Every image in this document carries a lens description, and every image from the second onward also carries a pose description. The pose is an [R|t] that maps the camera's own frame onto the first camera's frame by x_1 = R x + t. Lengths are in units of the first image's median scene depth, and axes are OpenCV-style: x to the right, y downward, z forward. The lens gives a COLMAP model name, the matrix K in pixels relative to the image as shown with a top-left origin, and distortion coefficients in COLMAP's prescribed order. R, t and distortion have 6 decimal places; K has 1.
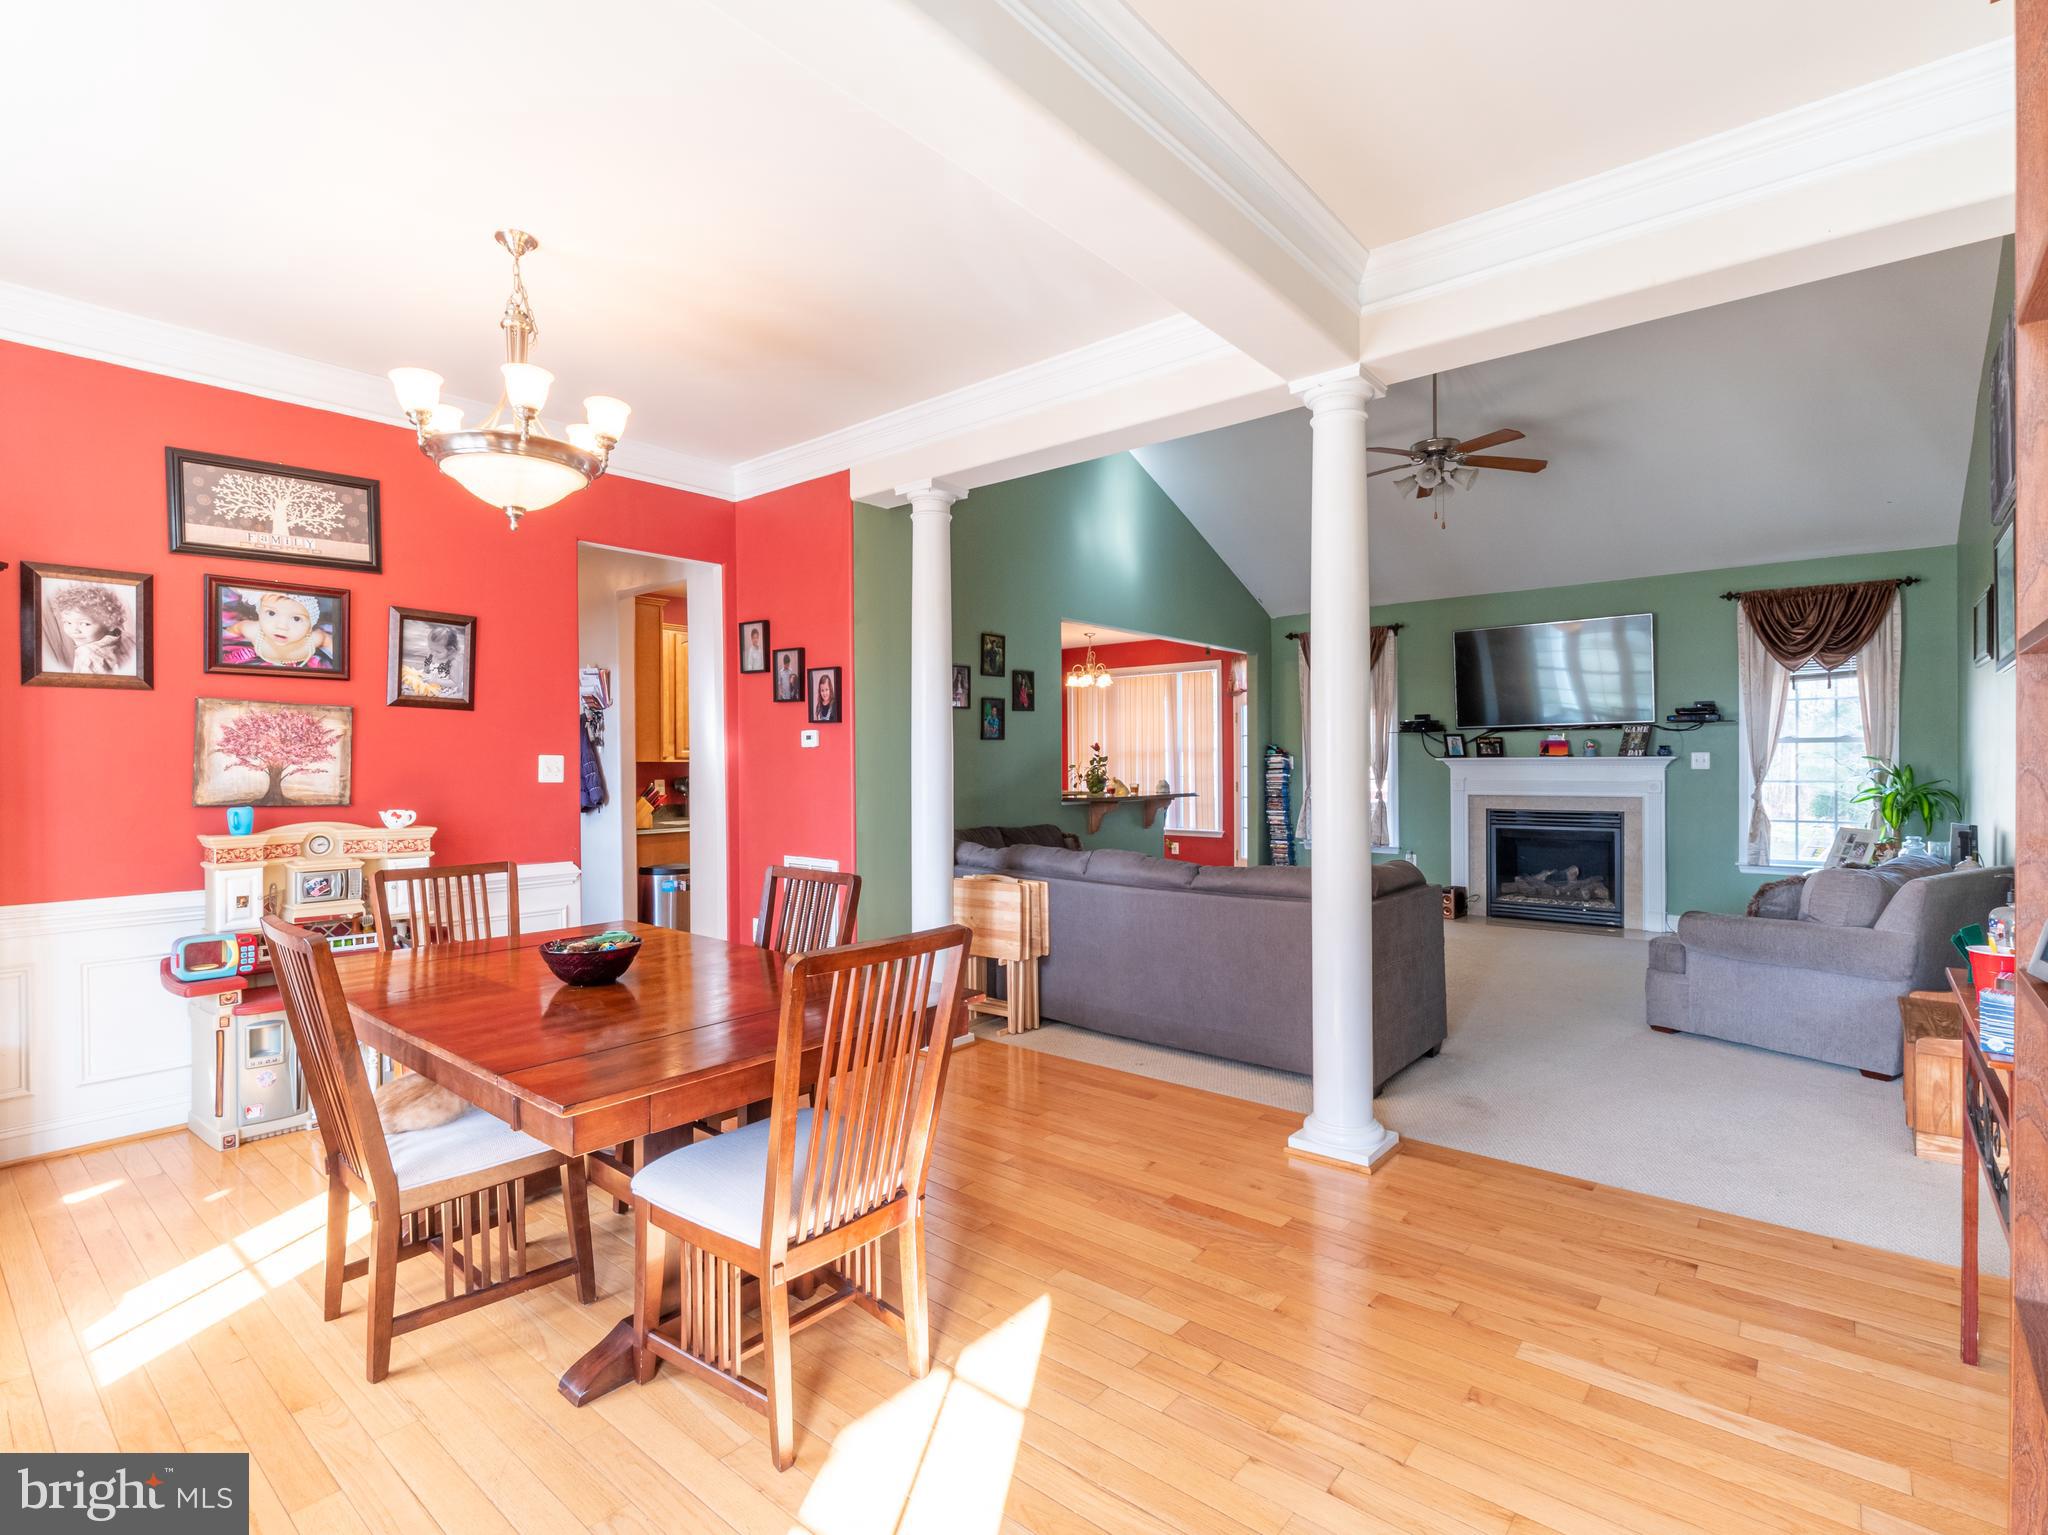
lens RADIAL K [[998.9, 0, 1021.0], [0, 998.9, 772.5], [0, 0, 1]] dist [-0.003746, -0.002209]
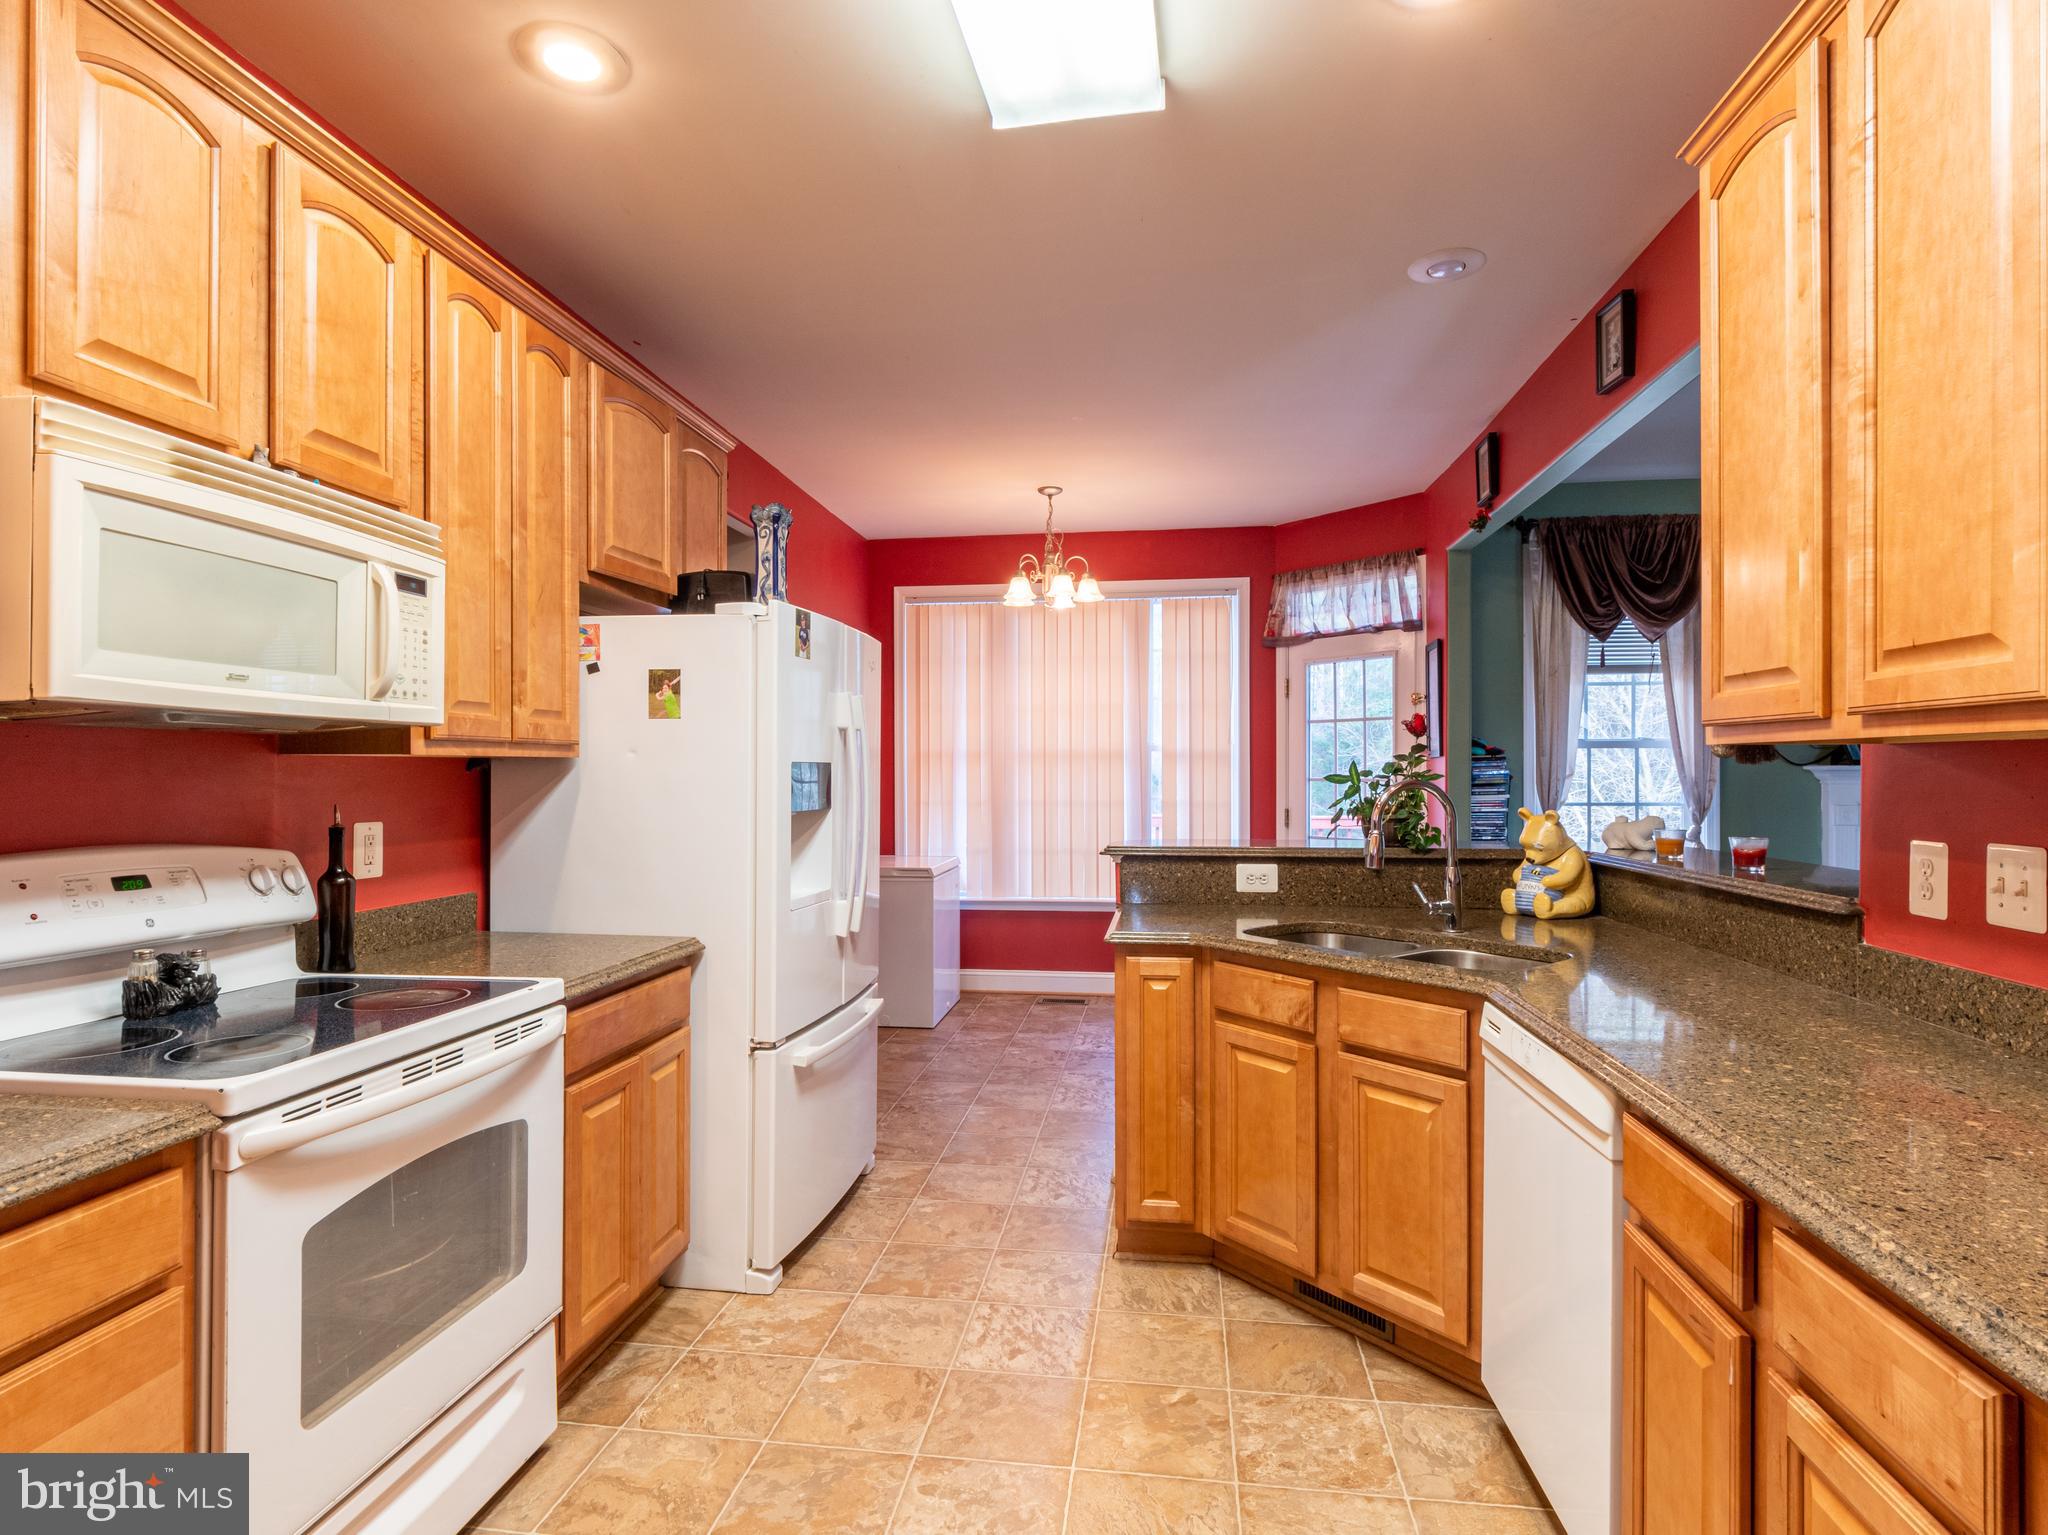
lens RADIAL K [[1041.7, 0, 1022.2], [0, 1041.7, 780.8], [0, 0, 1]] dist [-0.012199, -0.005598]
pose [[0.848899, 0.002969, 0.528546, -0.276463], [0.000097, 0.999983, -0.005773, -0.002862], [-0.528555, 0.004952, 0.848885, 0.856350]]
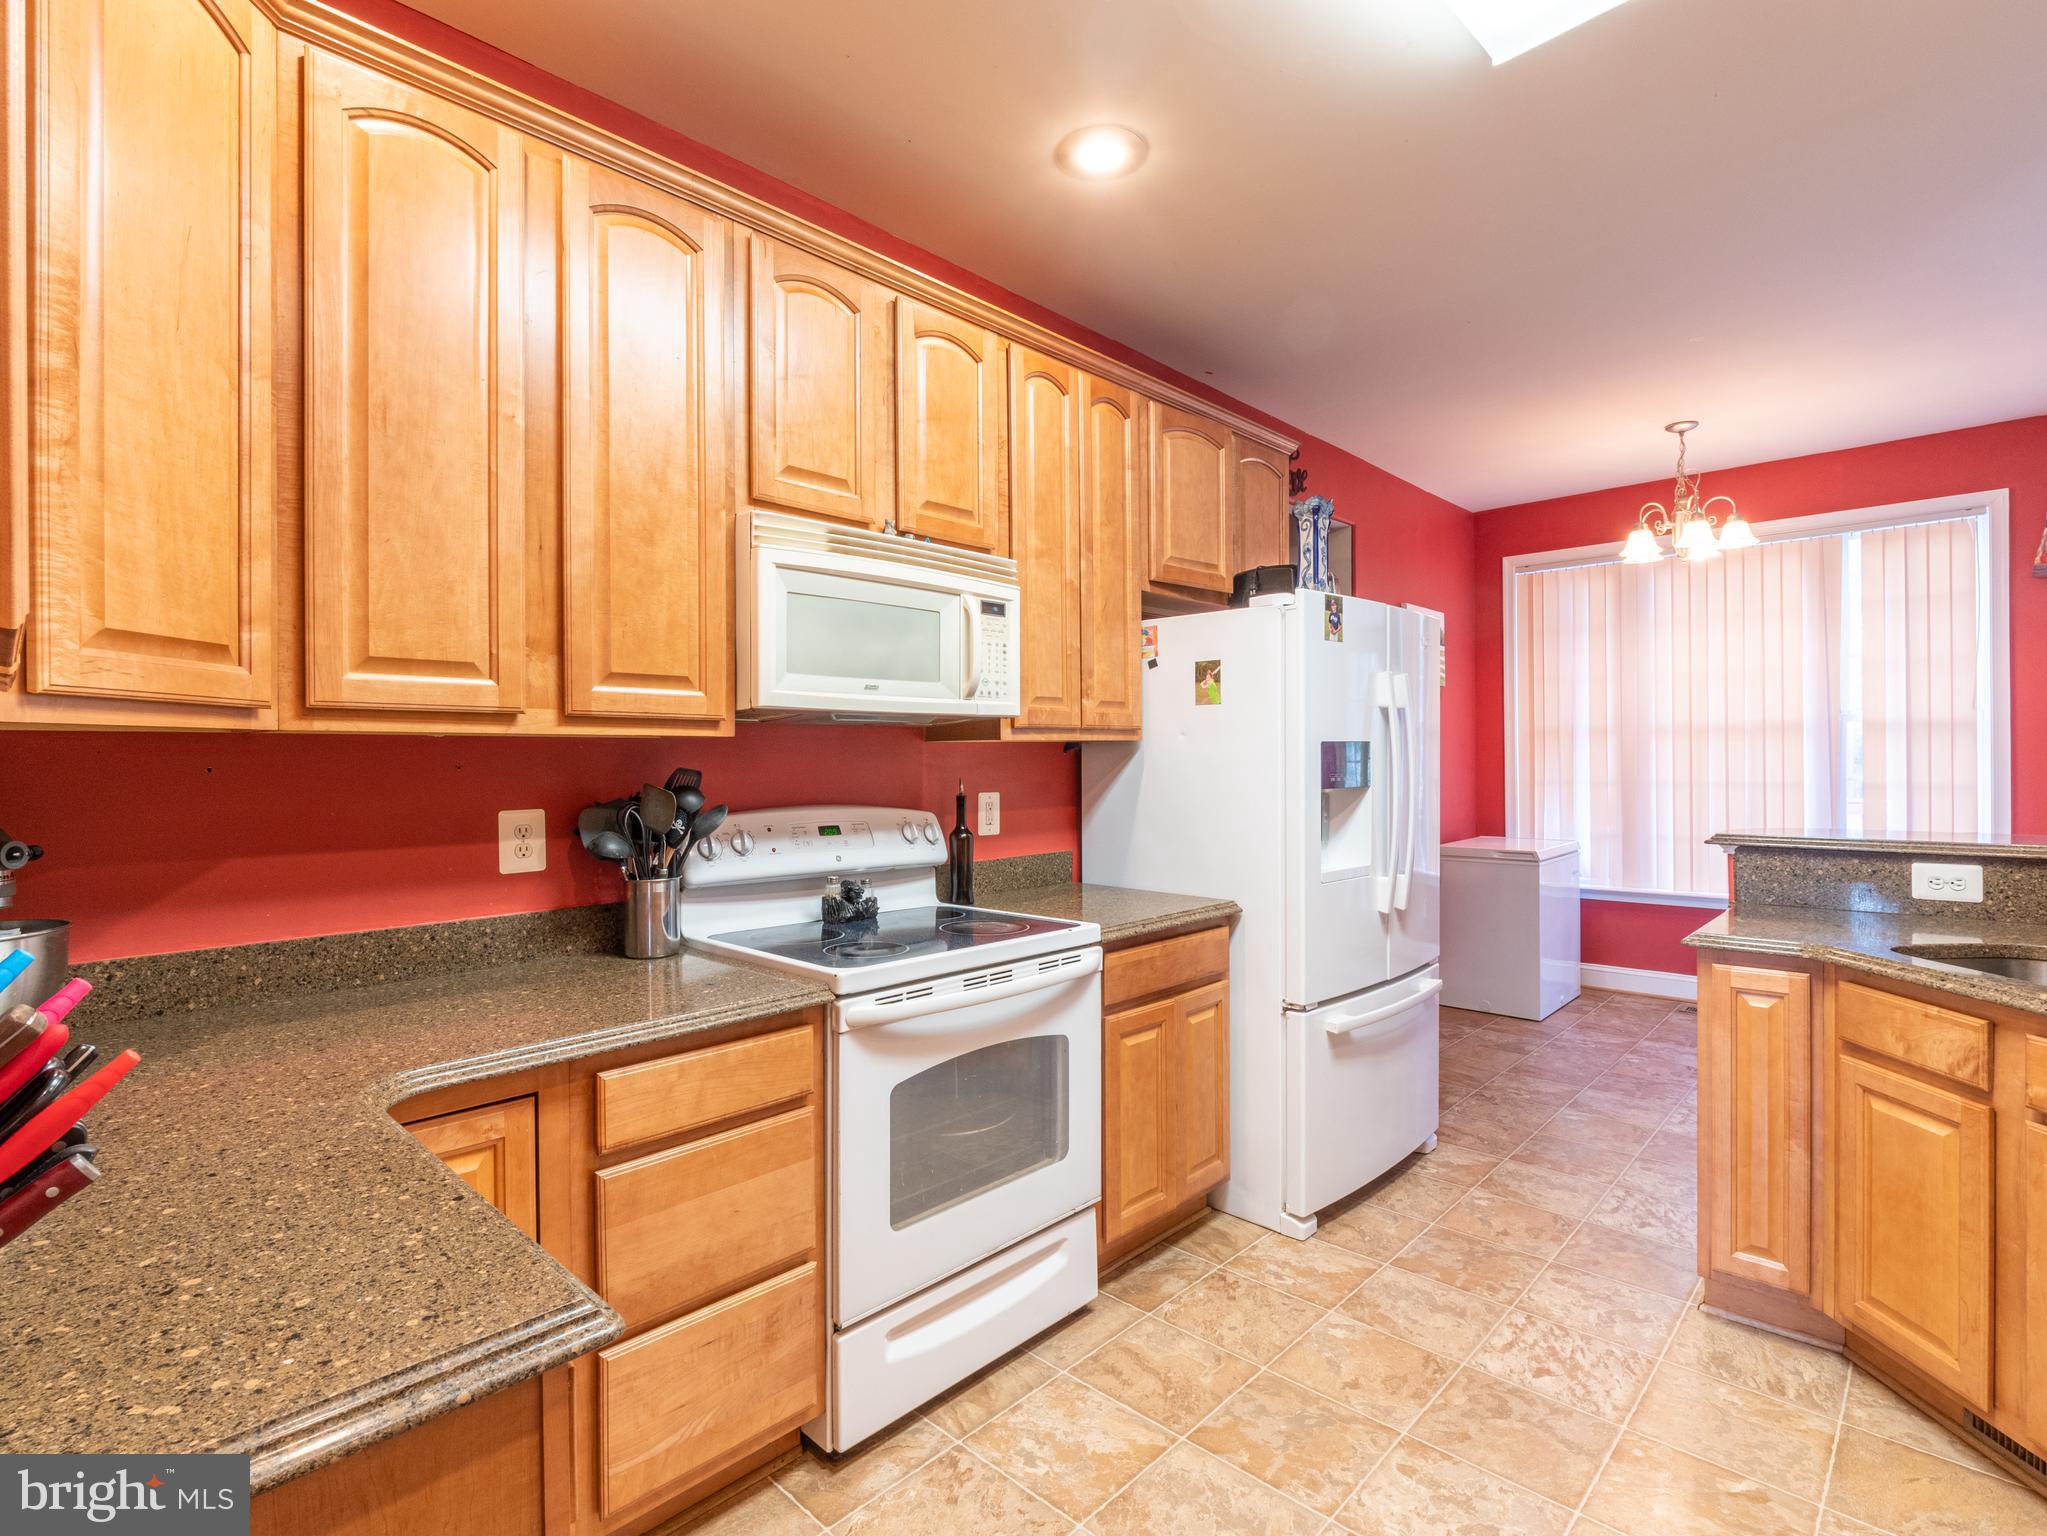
lens RADIAL K [[979.2, 0, 1023.5], [0, 979.2, 768.0], [0, 0, 1]] dist [-0.015619, -0.001955]
pose [[0.997365, -0.000762, -0.072537, -0.237499], [0.000873, 0.999998, 0.001503, -0.002412], [0.072536, -0.001563, 0.997365, 0.842325]]
